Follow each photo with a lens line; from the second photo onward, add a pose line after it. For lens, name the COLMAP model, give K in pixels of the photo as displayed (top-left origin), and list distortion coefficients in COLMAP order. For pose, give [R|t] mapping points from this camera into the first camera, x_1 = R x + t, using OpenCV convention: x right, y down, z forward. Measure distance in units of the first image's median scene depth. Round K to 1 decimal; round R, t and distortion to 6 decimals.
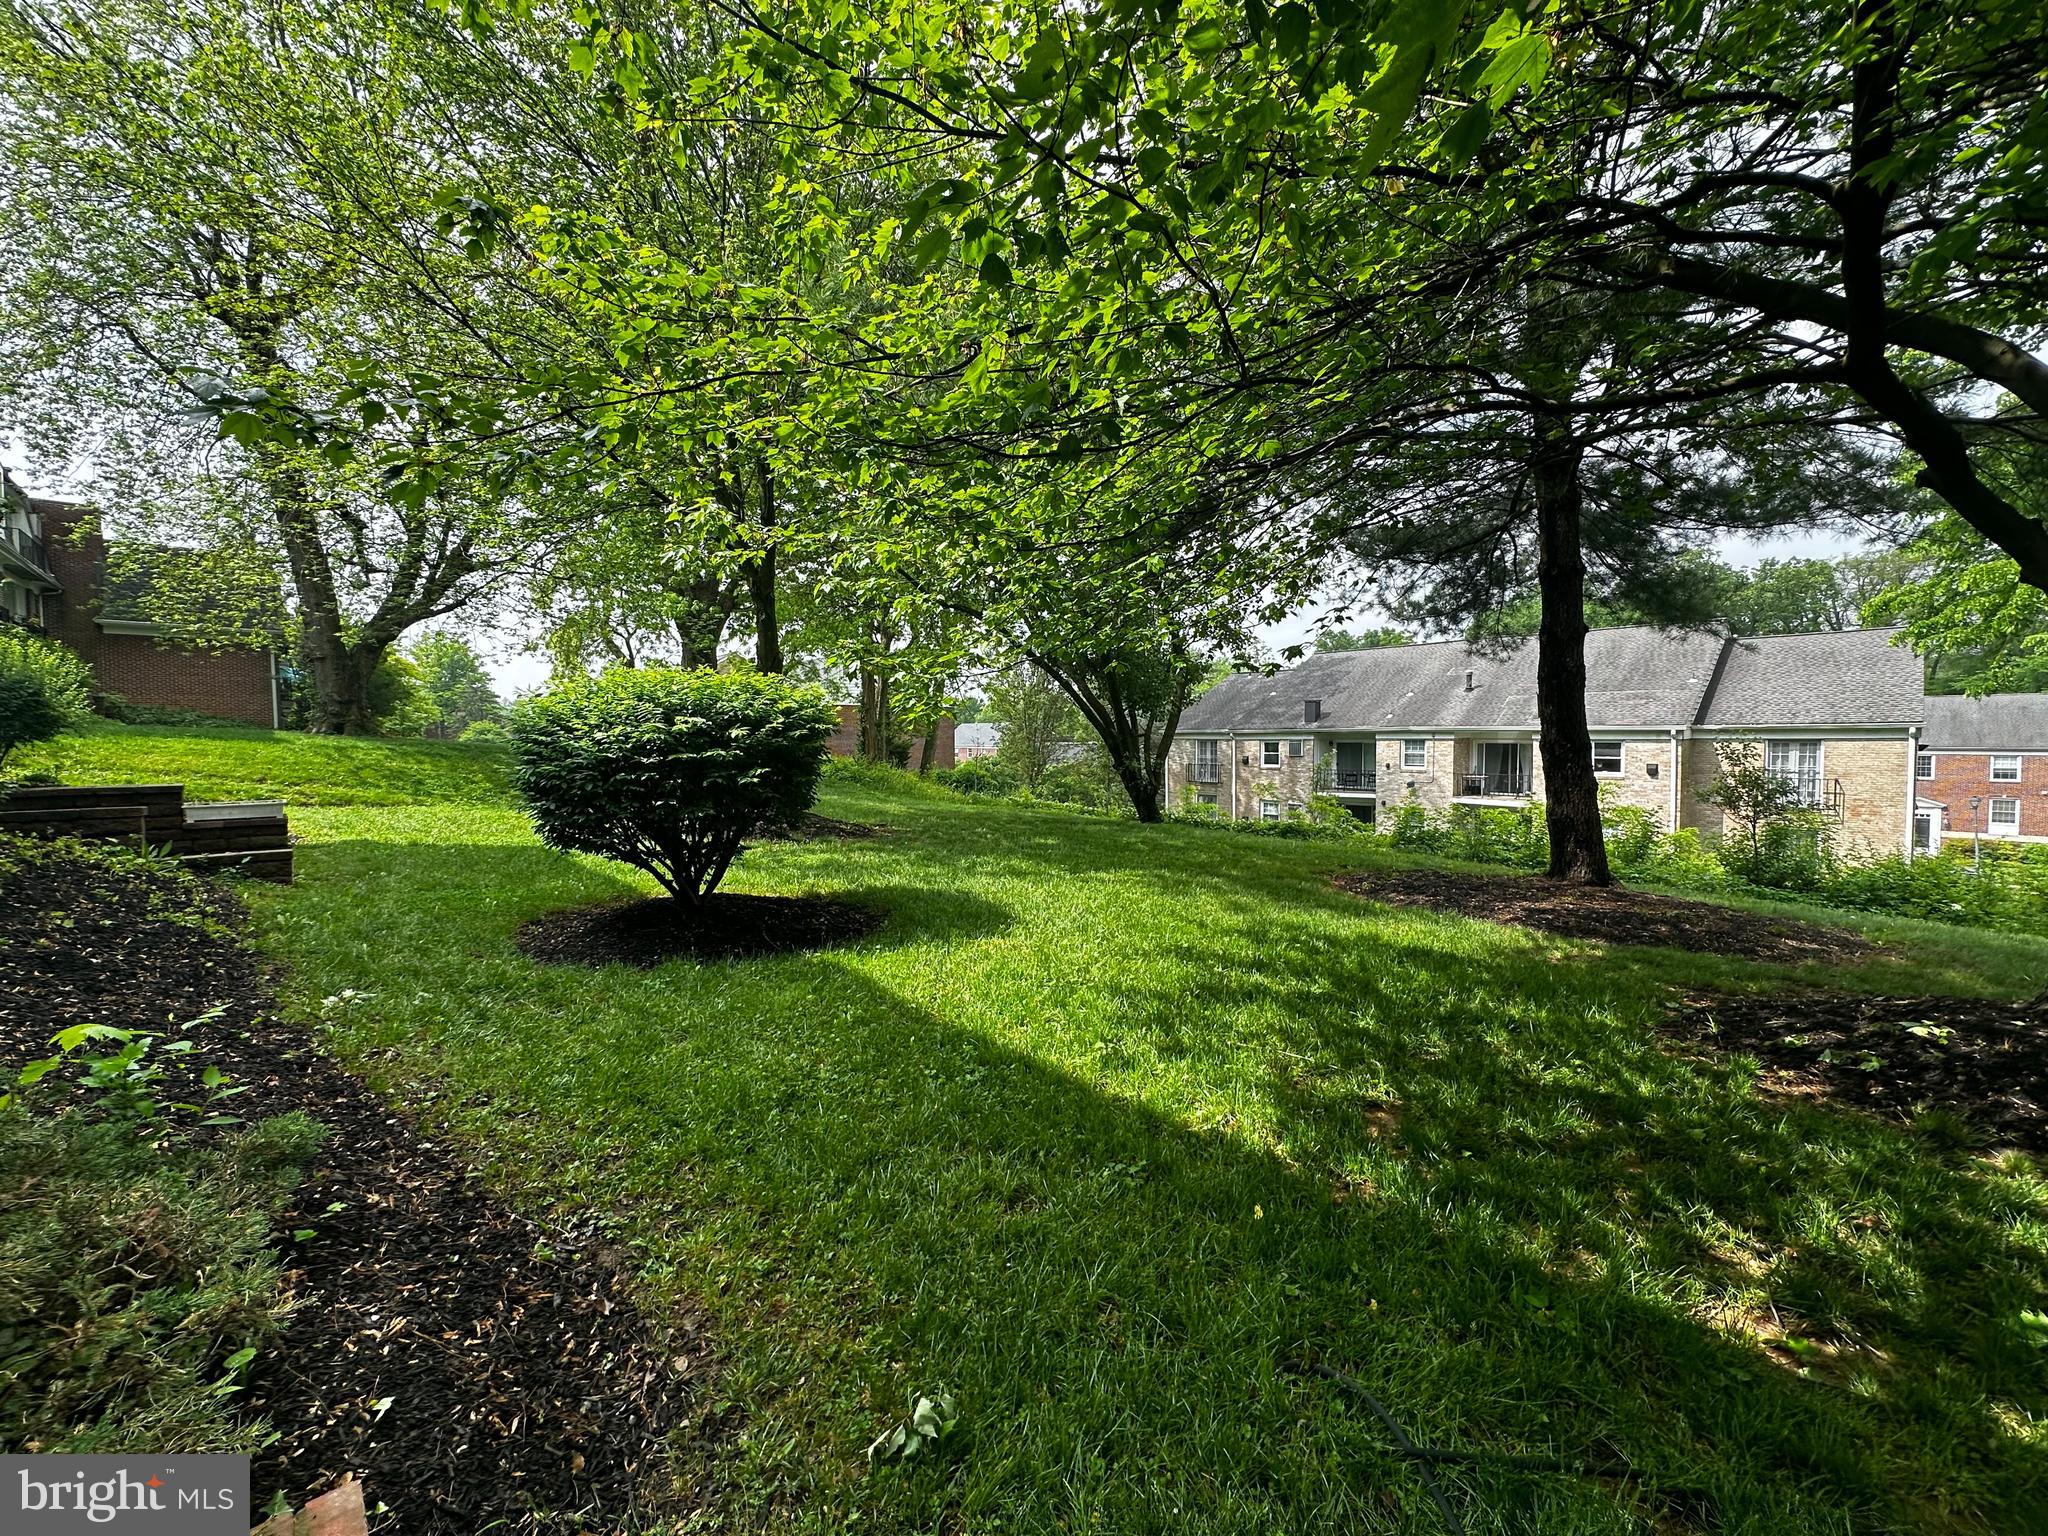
lens RADIAL K [[811.0, 0, 1024.0], [0, 811.0, 768.0], [0, 0, 1]] dist [-0.008680, -0.000046]
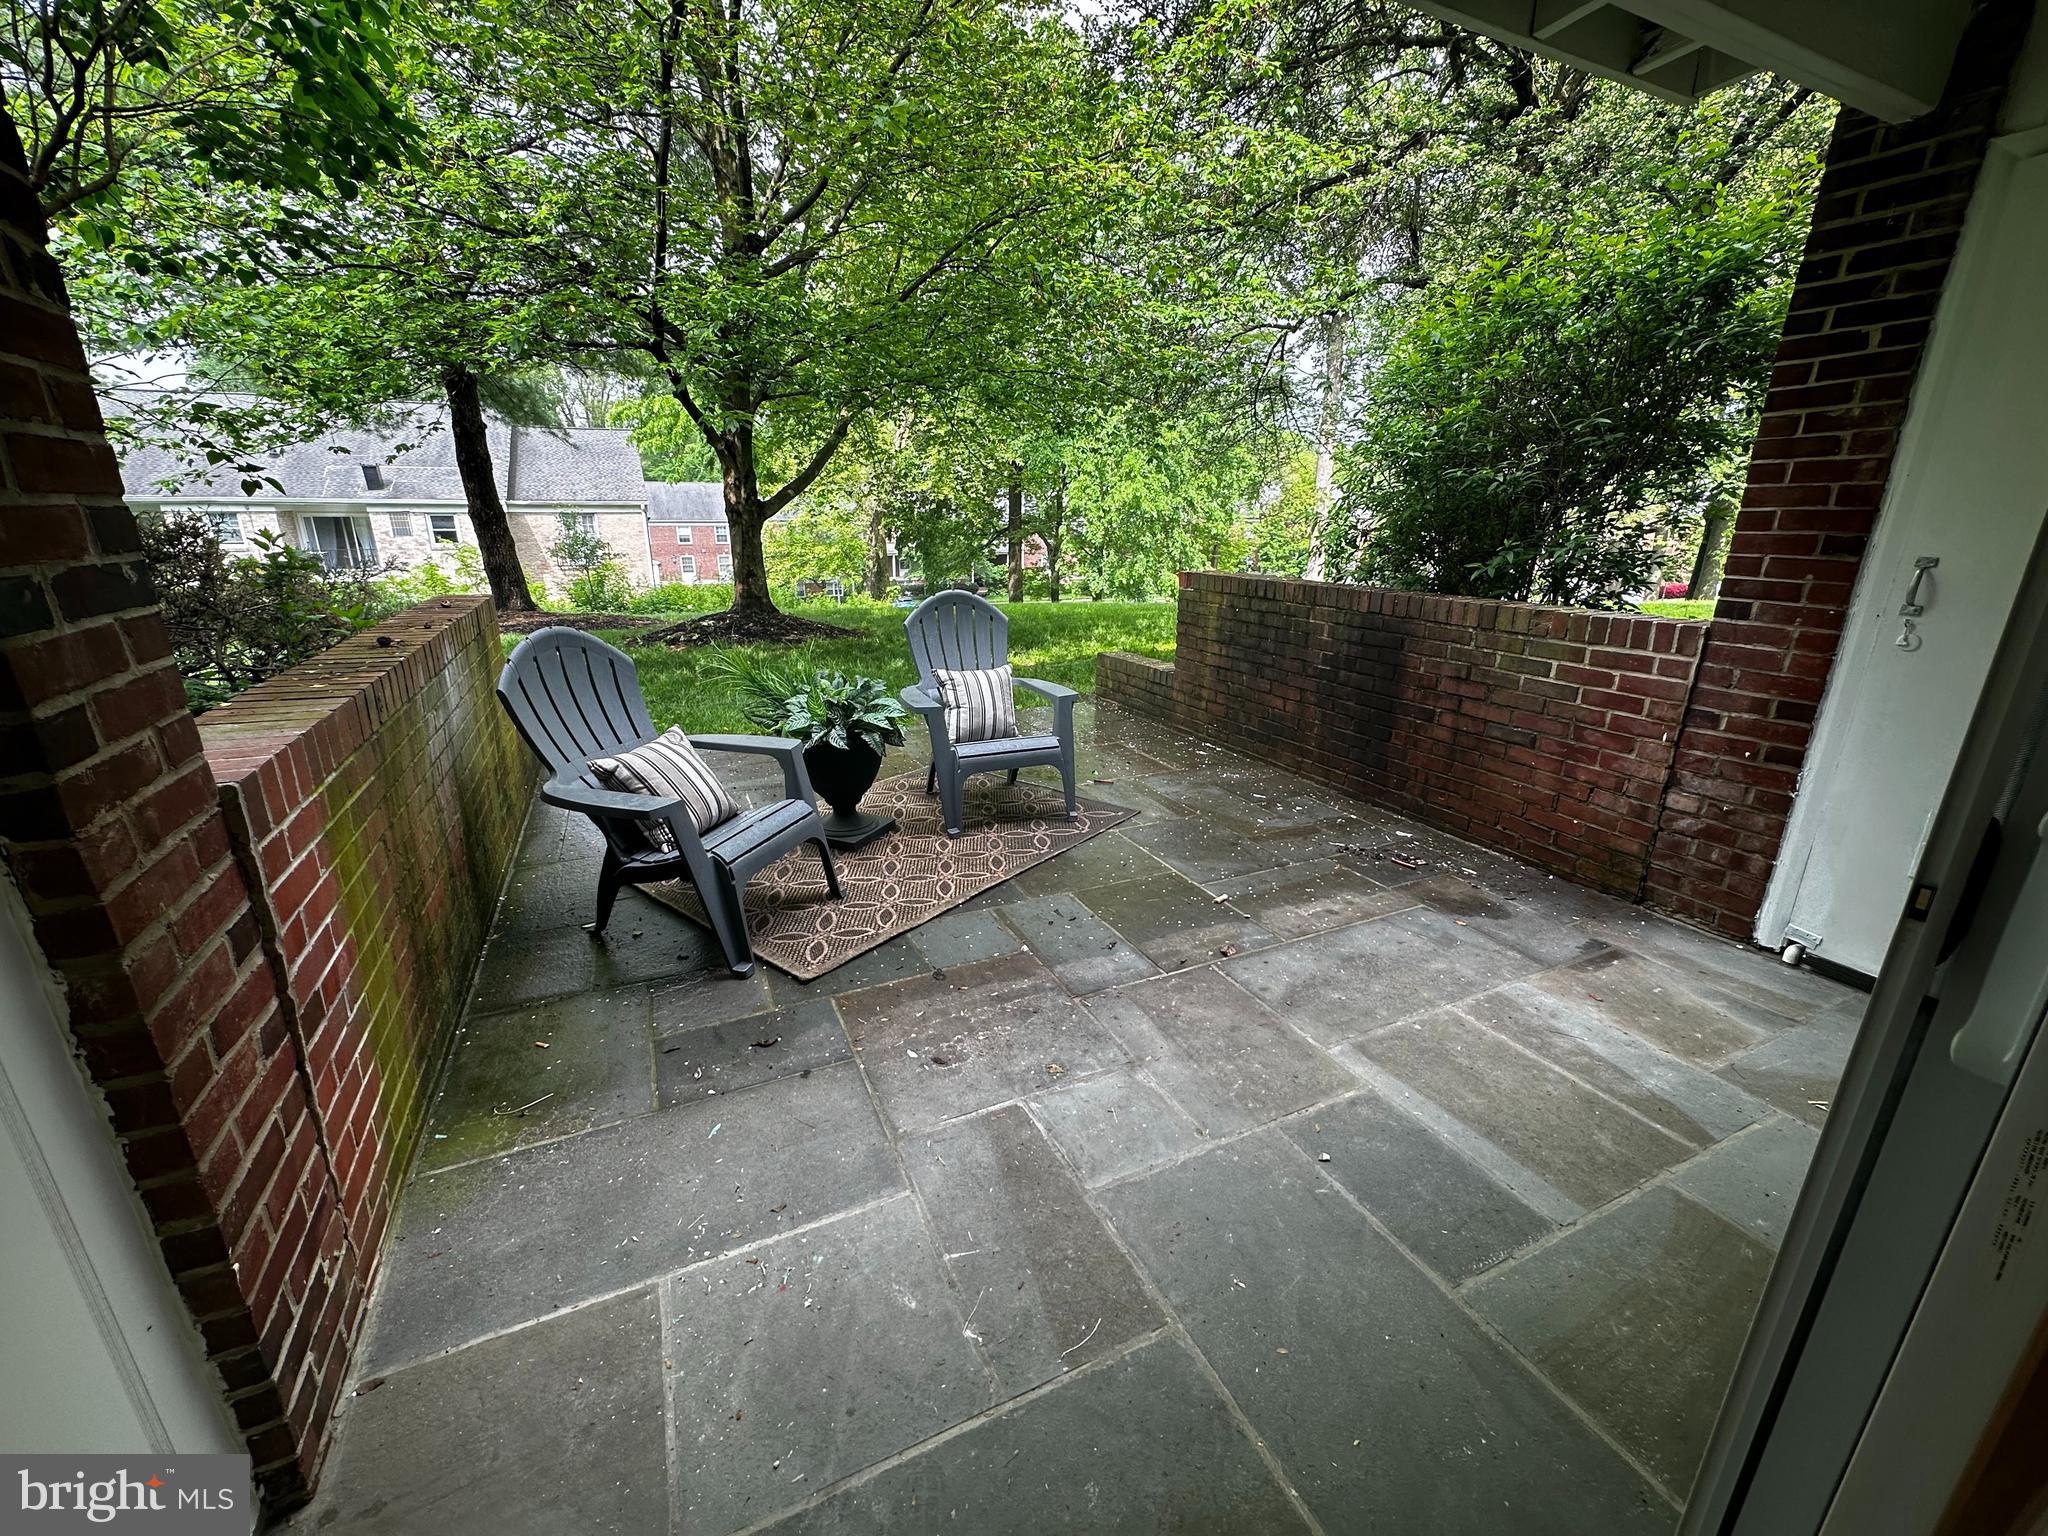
lens RADIAL K [[811.0, 0, 1024.0], [0, 811.0, 768.0], [0, 0, 1]] dist [-0.008680, -0.000046]
pose [[0.290927, -0.281254, 0.914471, -0.192675], [0.027506, 0.957879, 0.285853, 0.007279], [-0.956350, -0.058009, 0.286409, -0.135441]]
